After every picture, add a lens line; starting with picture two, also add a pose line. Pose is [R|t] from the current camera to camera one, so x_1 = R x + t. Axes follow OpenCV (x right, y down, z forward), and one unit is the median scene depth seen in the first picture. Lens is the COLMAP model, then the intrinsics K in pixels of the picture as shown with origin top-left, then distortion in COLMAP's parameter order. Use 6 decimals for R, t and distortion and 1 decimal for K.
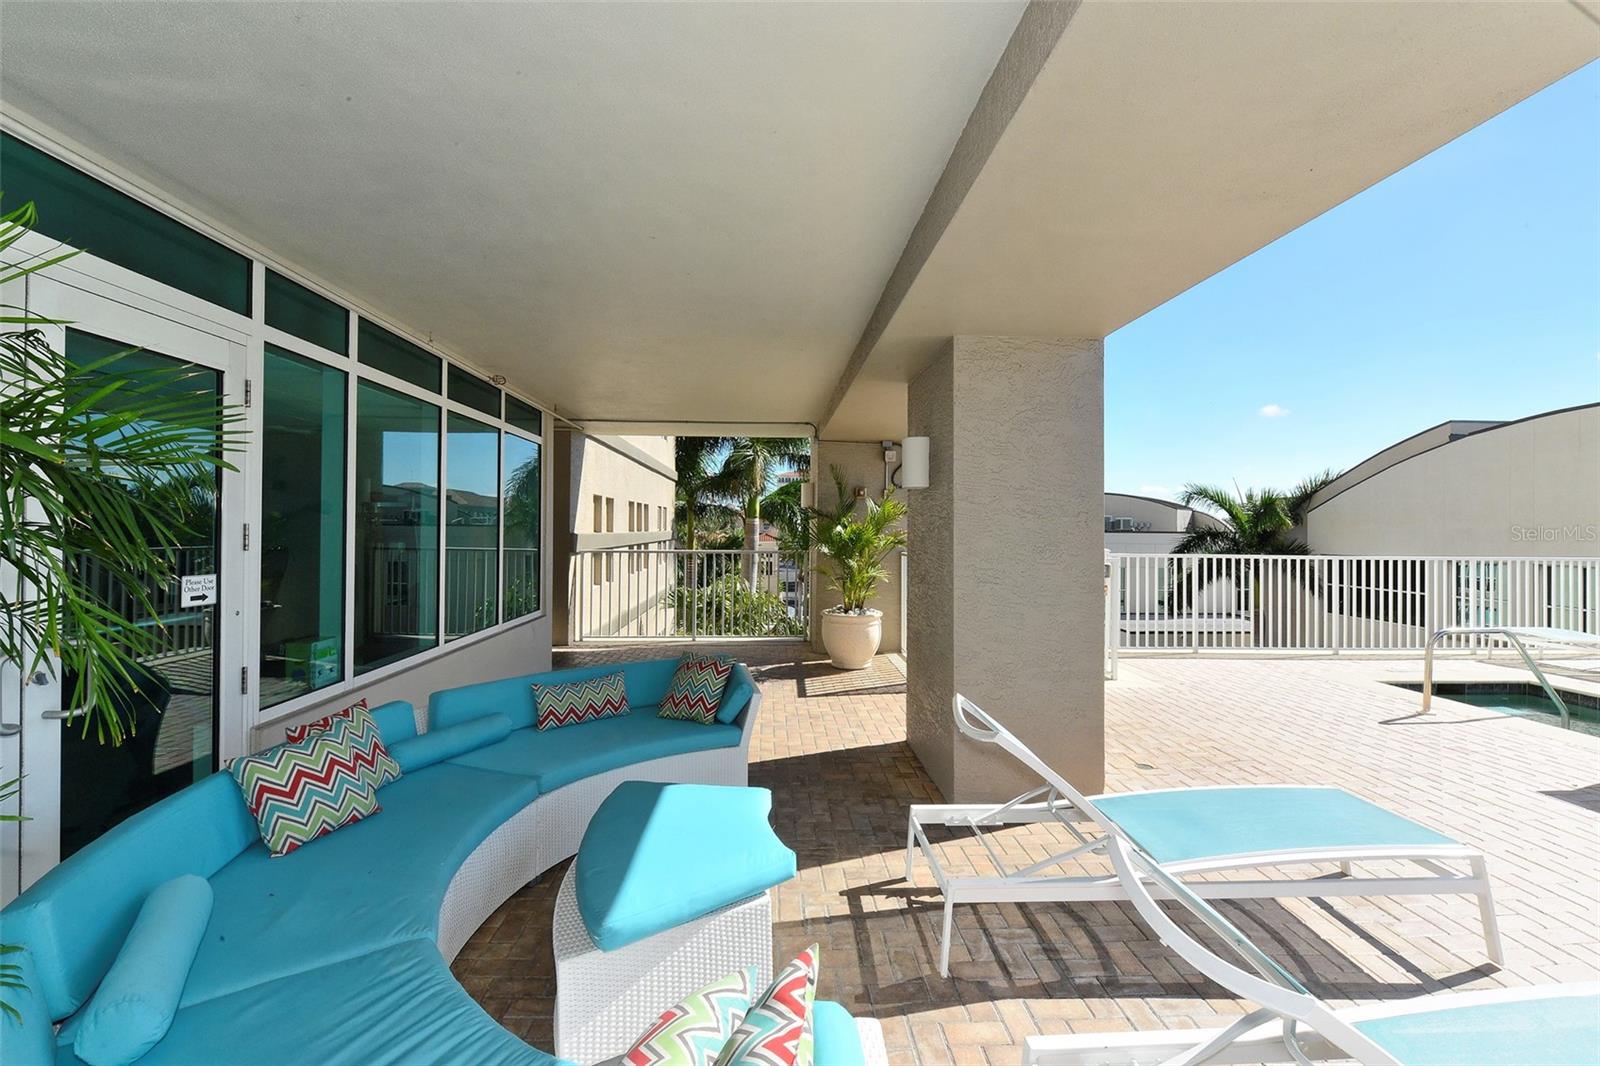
lens RADIAL K [[686.6, 0, 800.0], [0, 686.6, 533.0], [0, 0, 1]] dist [0.000493, -0.000080]
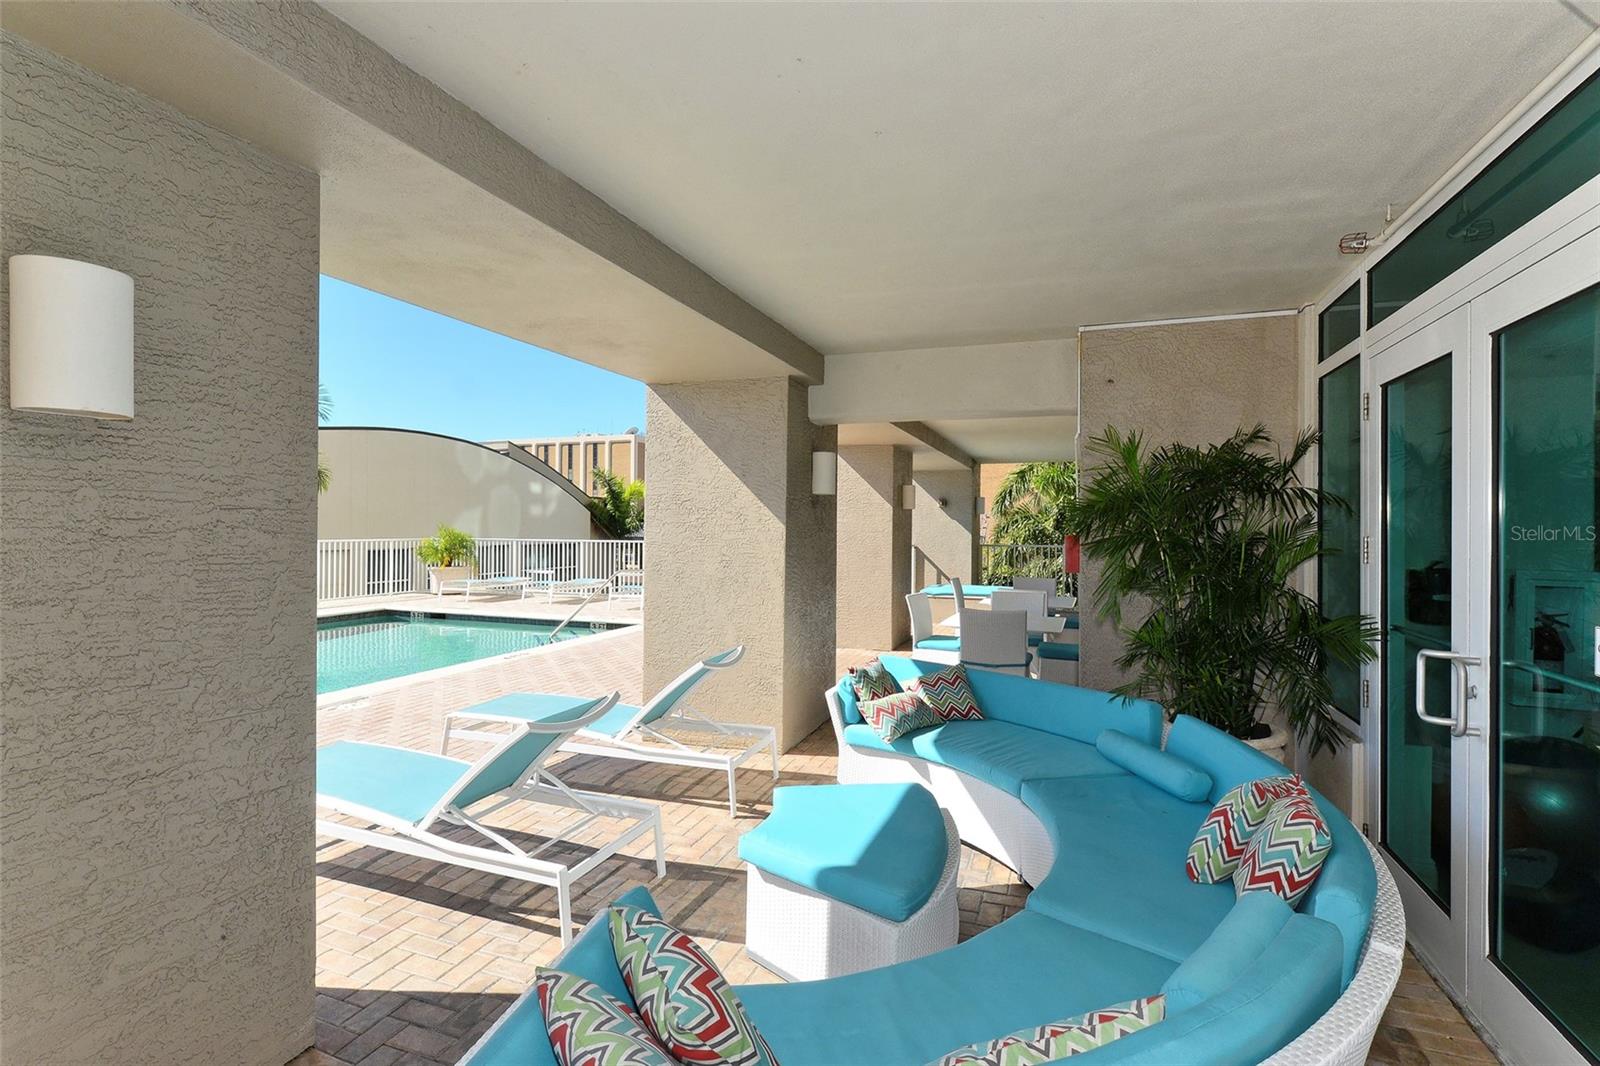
lens RADIAL K [[741.2, 0, 800.0], [0, 741.2, 533.0], [0, 0, 1]] dist [0.000051, 0.000000]
pose [[-0.925520, -0.009743, 0.378574, -0.582069], [-0.009461, 0.999952, 0.002607, -0.004455], [-0.378581, -0.001168, -0.925567, 2.322656]]
